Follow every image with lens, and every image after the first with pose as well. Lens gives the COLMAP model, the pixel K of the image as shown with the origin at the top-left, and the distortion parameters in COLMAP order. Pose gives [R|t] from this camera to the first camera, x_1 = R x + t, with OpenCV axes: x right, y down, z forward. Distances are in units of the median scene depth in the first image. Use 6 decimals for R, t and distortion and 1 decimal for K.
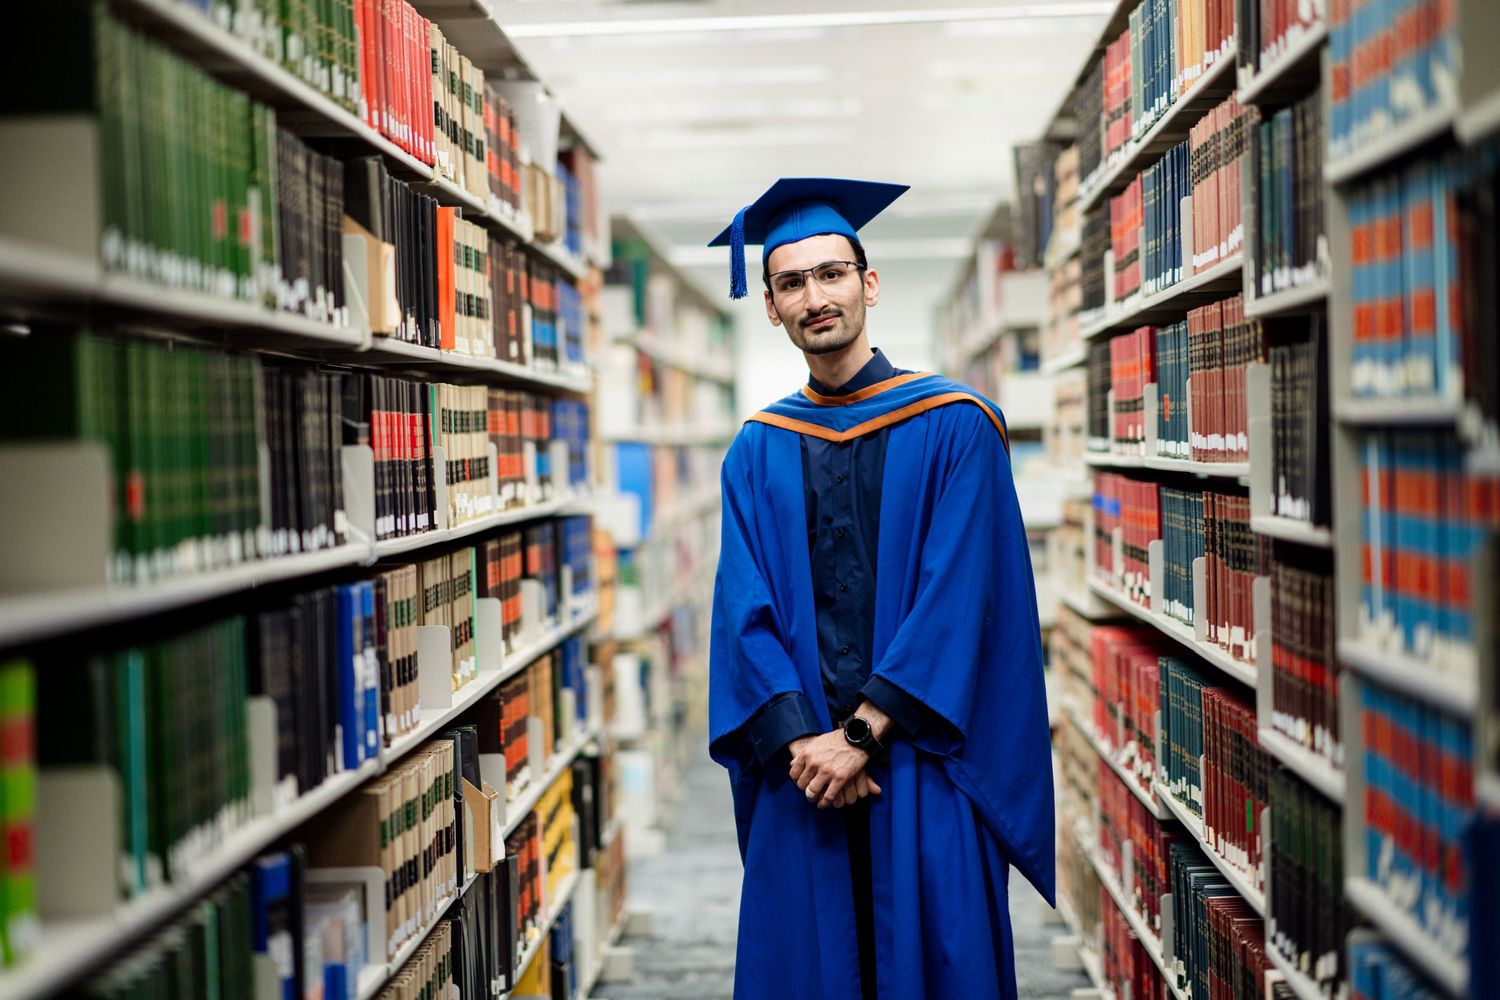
lens RADIAL K [[3910.7, 0, 745.5], [0, 3910.7, 491.9], [0, 0, 1]] dist [0.228742, 0.000000]
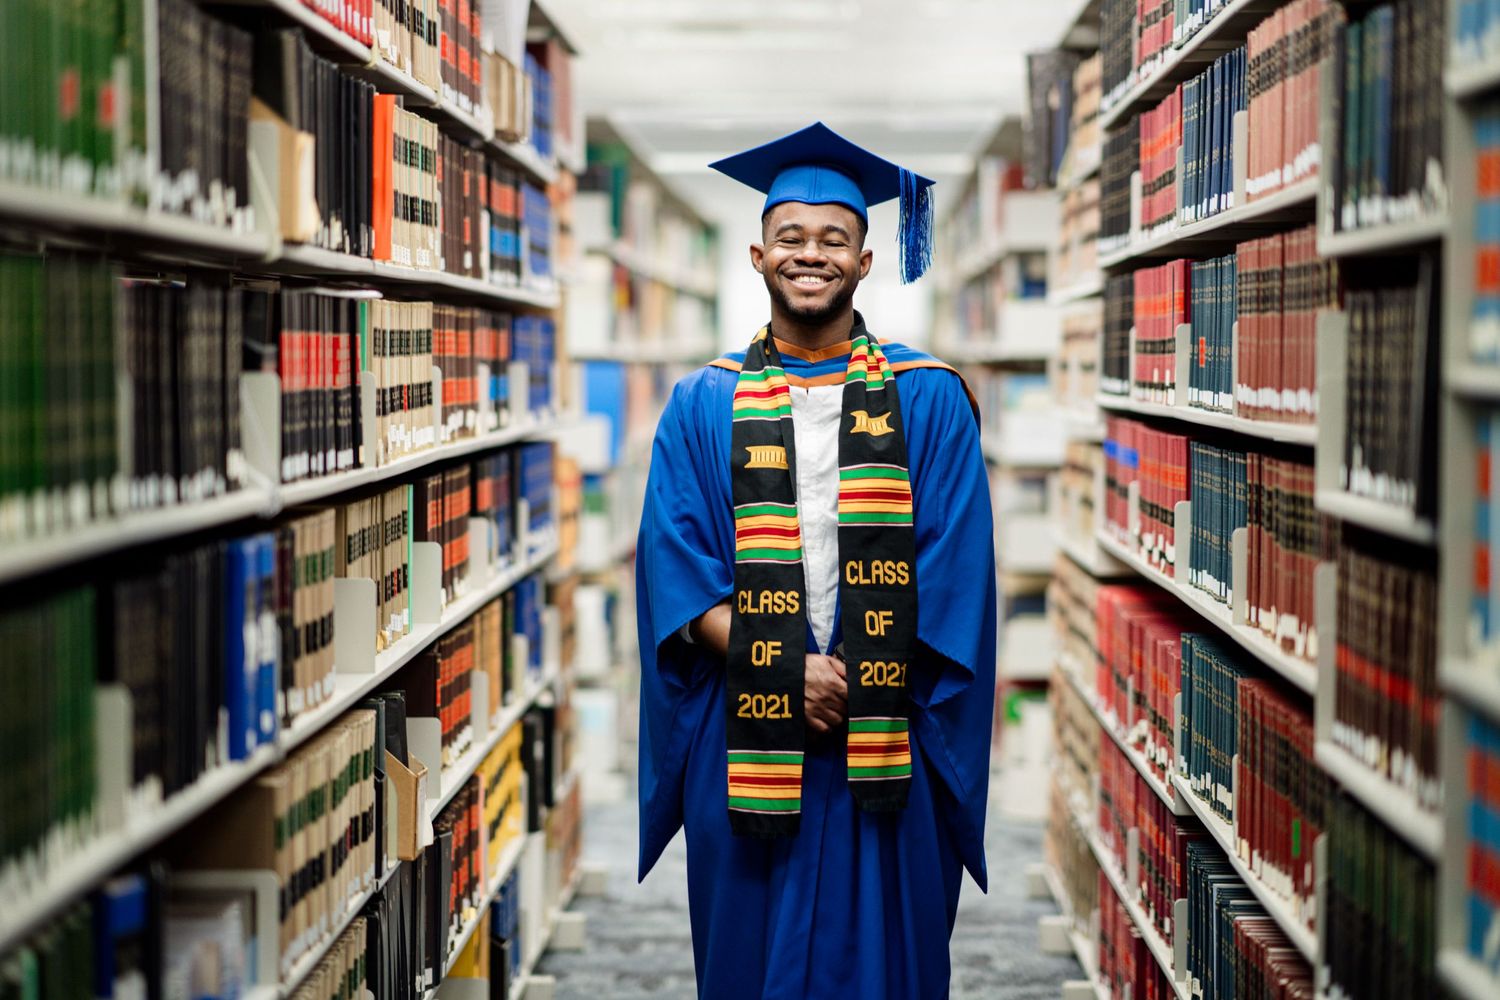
lens RADIAL K [[3910.7, 0, 764.5], [0, 3910.7, 490.6], [0, 0, 1]] dist [0.228742, 0.000000]
pose [[0.999430, 0.032133, 0.010384, 0.000924], [-0.032358, 0.999230, 0.022212, -0.006692], [-0.009662, -0.022536, 0.999699, 0.117607]]
